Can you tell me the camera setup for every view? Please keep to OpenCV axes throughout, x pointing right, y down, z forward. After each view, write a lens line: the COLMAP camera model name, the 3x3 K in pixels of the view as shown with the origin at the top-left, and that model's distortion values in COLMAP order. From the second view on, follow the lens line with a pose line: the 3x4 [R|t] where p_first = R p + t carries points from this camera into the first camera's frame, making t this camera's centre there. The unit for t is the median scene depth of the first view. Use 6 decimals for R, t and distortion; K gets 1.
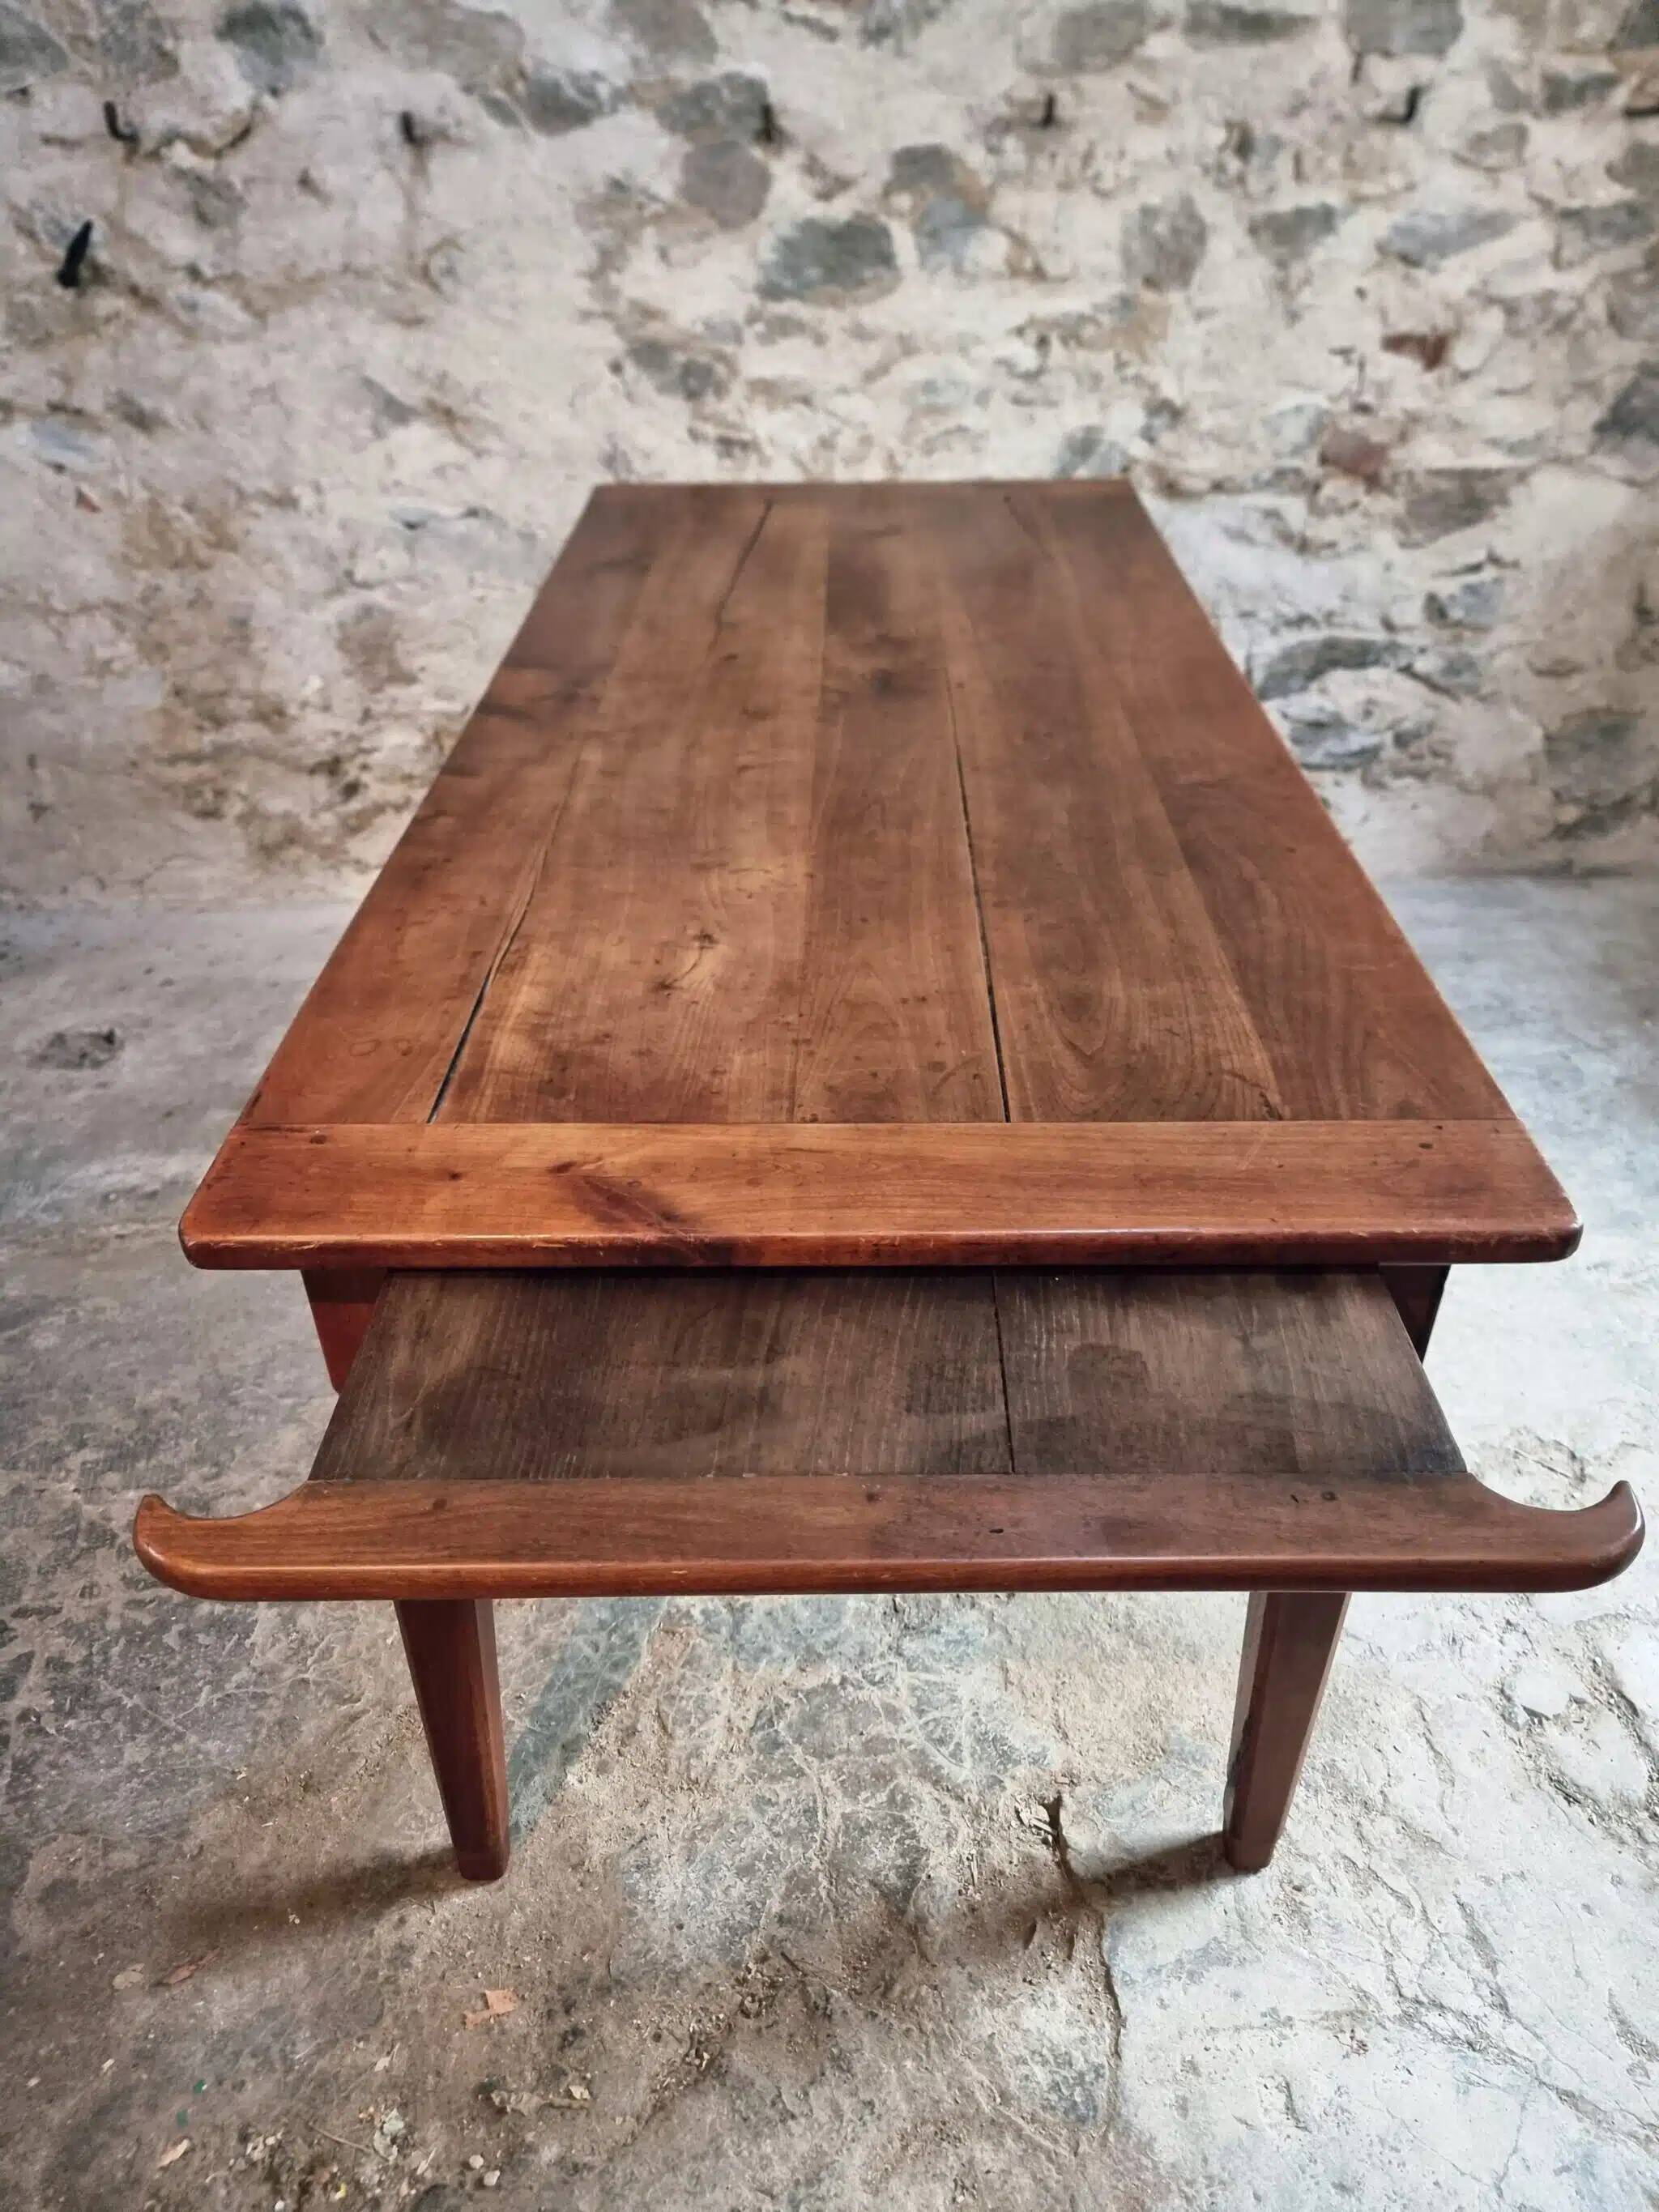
lens RADIAL K [[1560.6, 0, 847.9], [0, 1560.6, 1105.0], [0, 0, 1]] dist [0.042801, -0.040455]
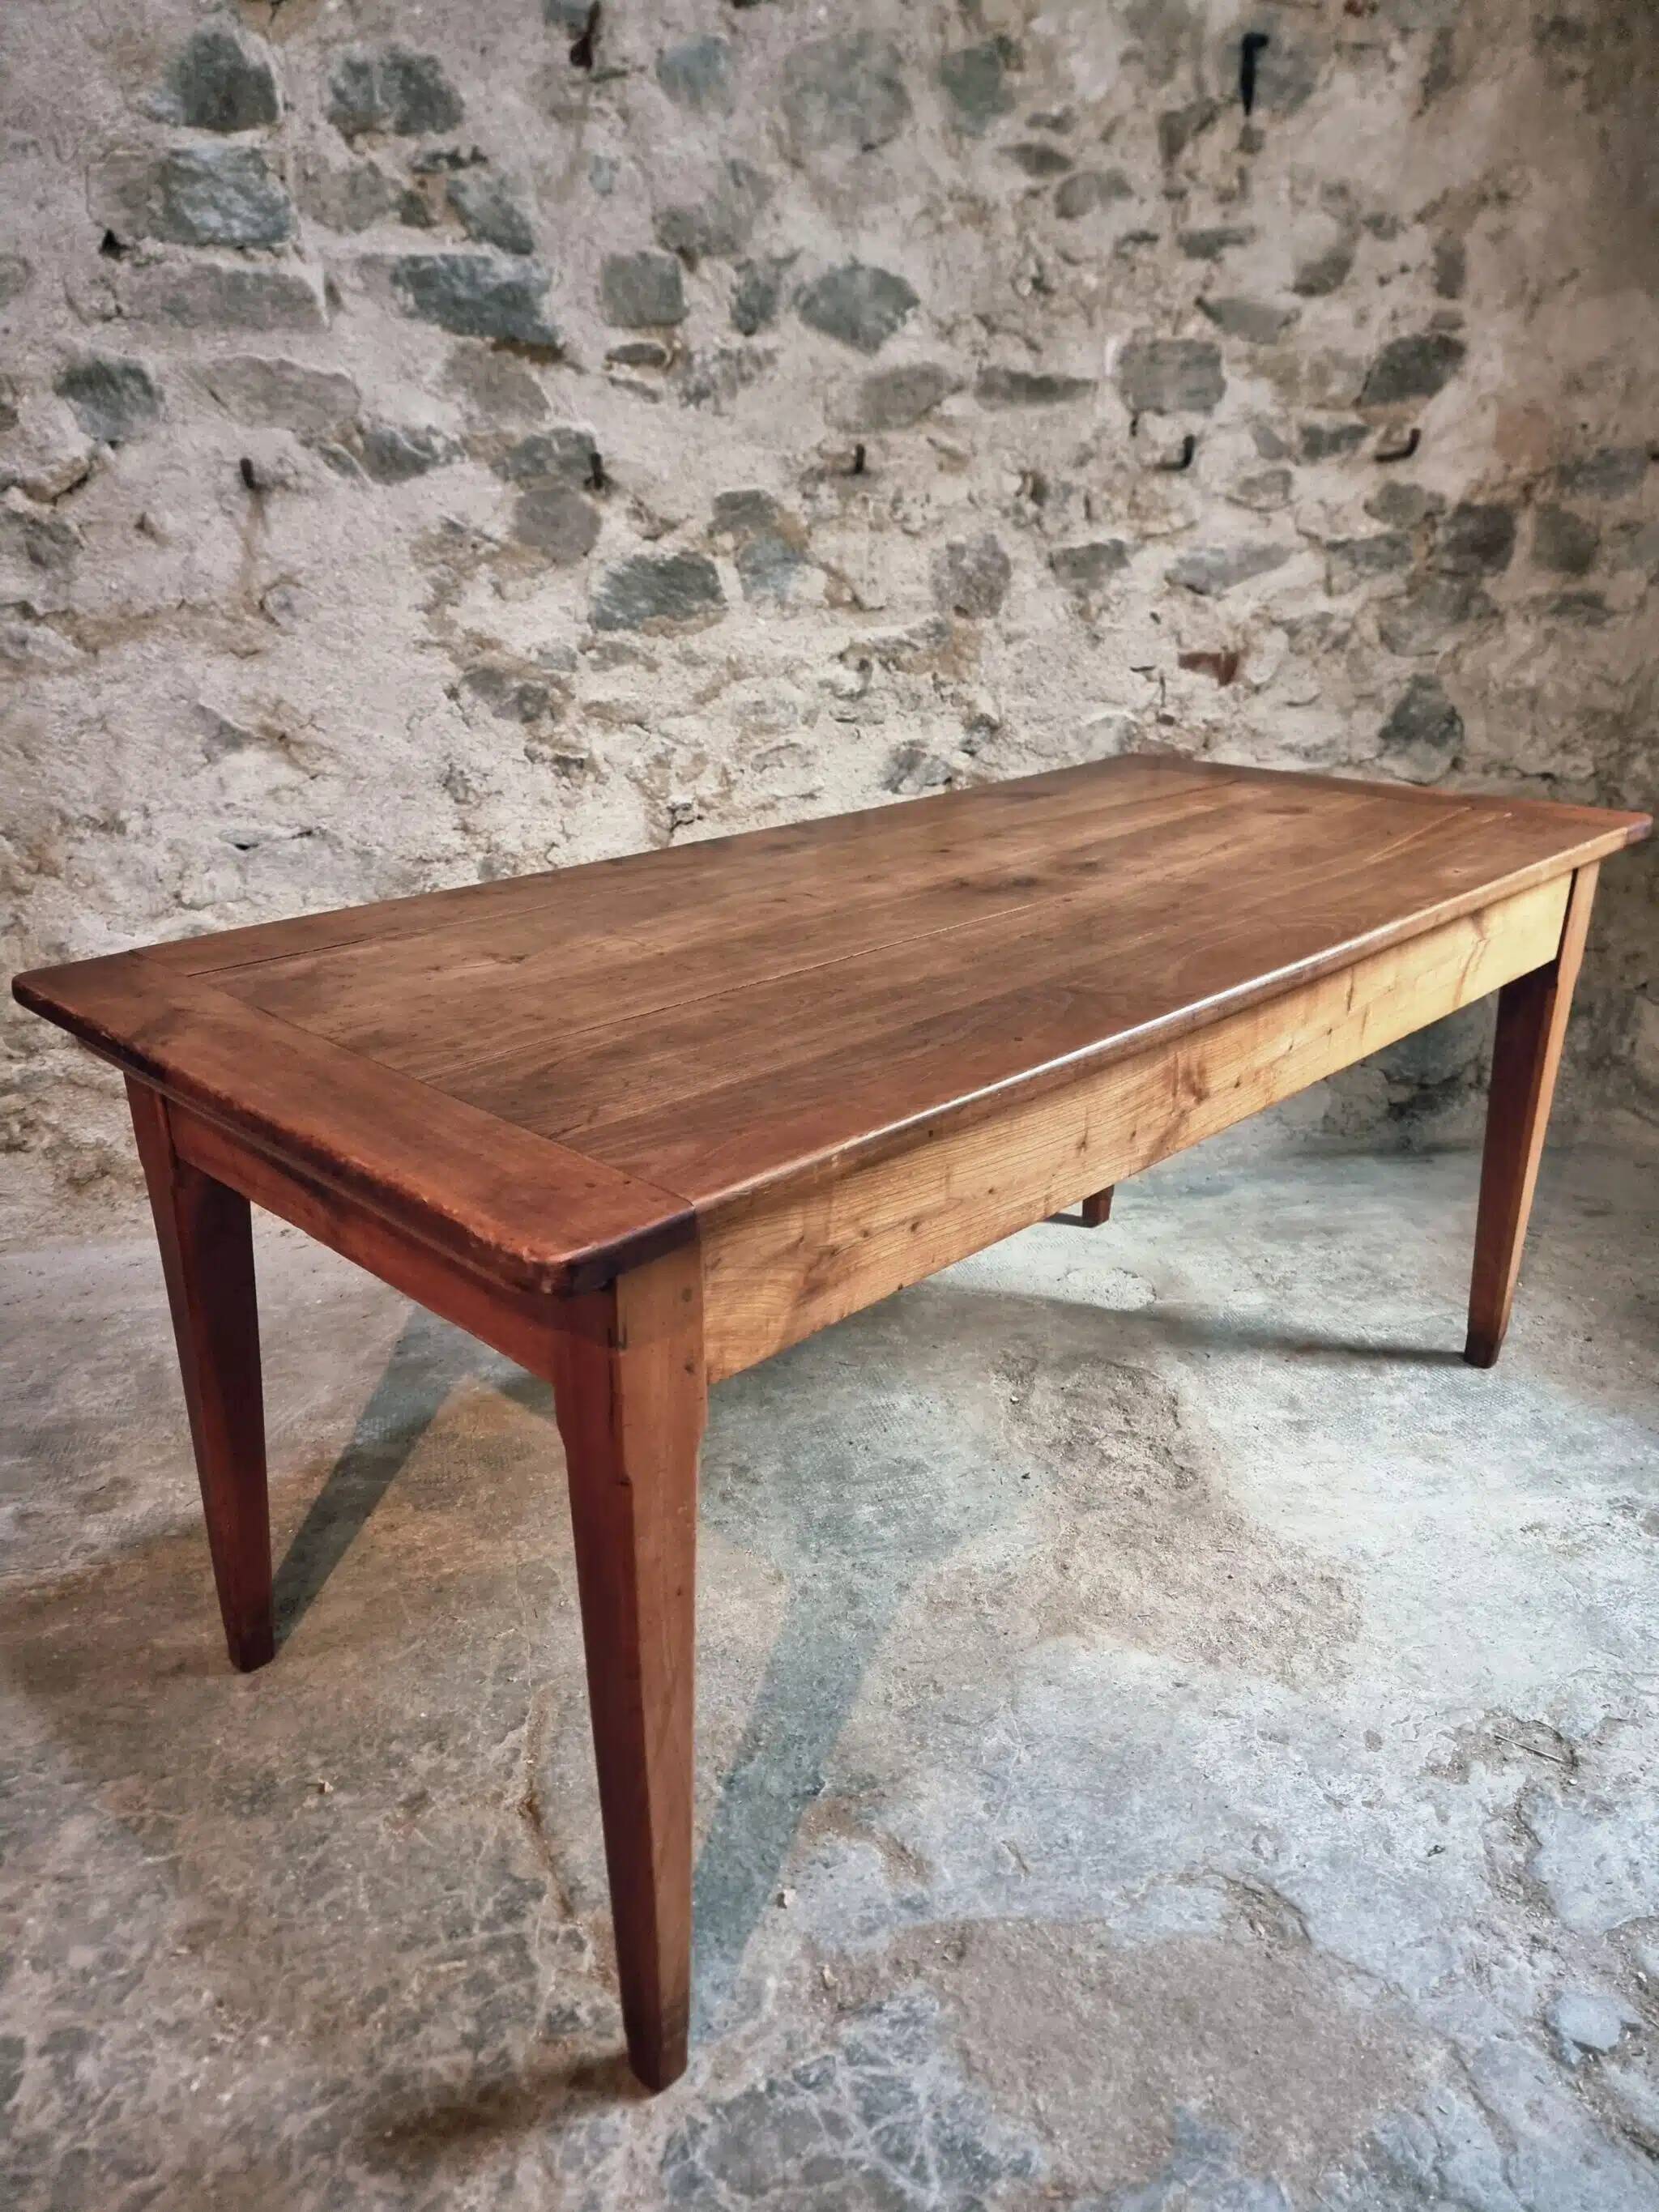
lens RADIAL K [[1539.7, 0, 792.2], [0, 1539.7, 1129.0], [0, 0, 1]] dist [0.062028, -0.051686]
pose [[0.995580, -0.042307, 0.083853, -0.024946], [0.059553, 0.974735, -0.215277, 0.038603], [-0.072627, 0.219319, 0.972946, 0.067589]]
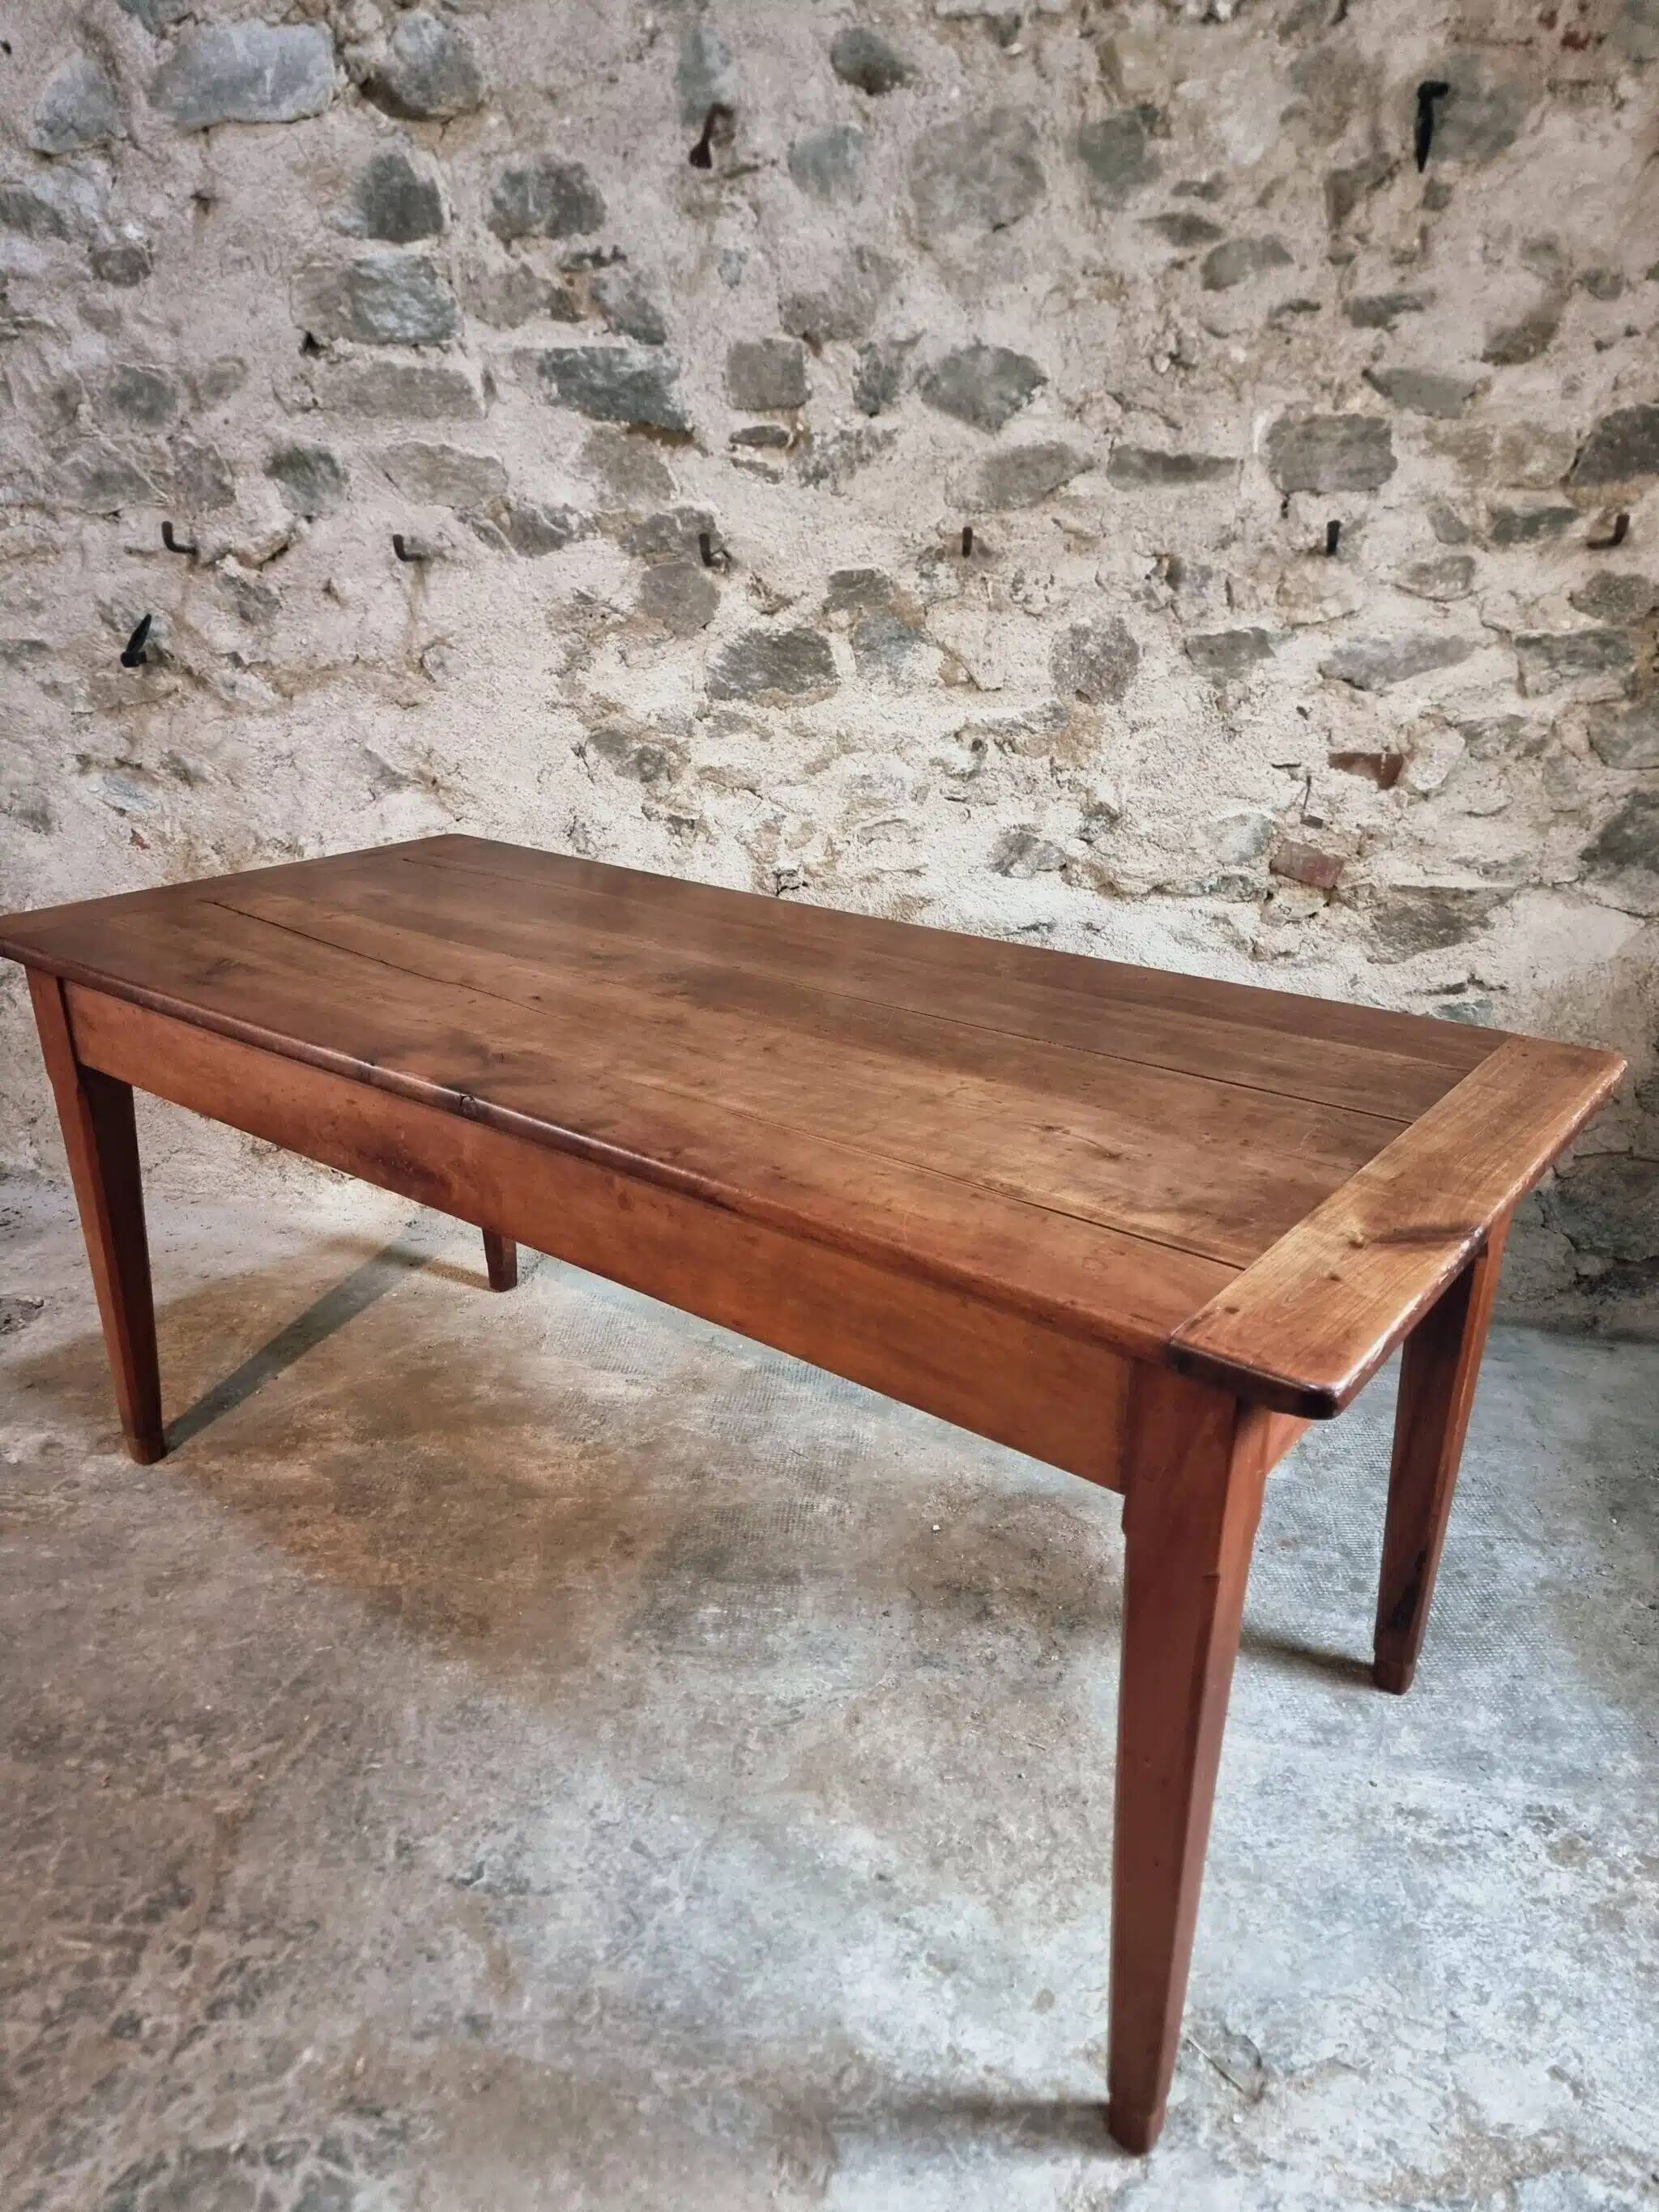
lens RADIAL K [[1534.0, 0, 802.9], [0, 1534.0, 1113.6], [0, 0, 1]] dist [0.070574, -0.064446]
pose [[0.968127, 0.095443, -0.231561, 0.281702], [-0.144452, 0.968059, -0.204929, -0.031485], [0.204606, 0.231846, 0.950991, 0.079333]]
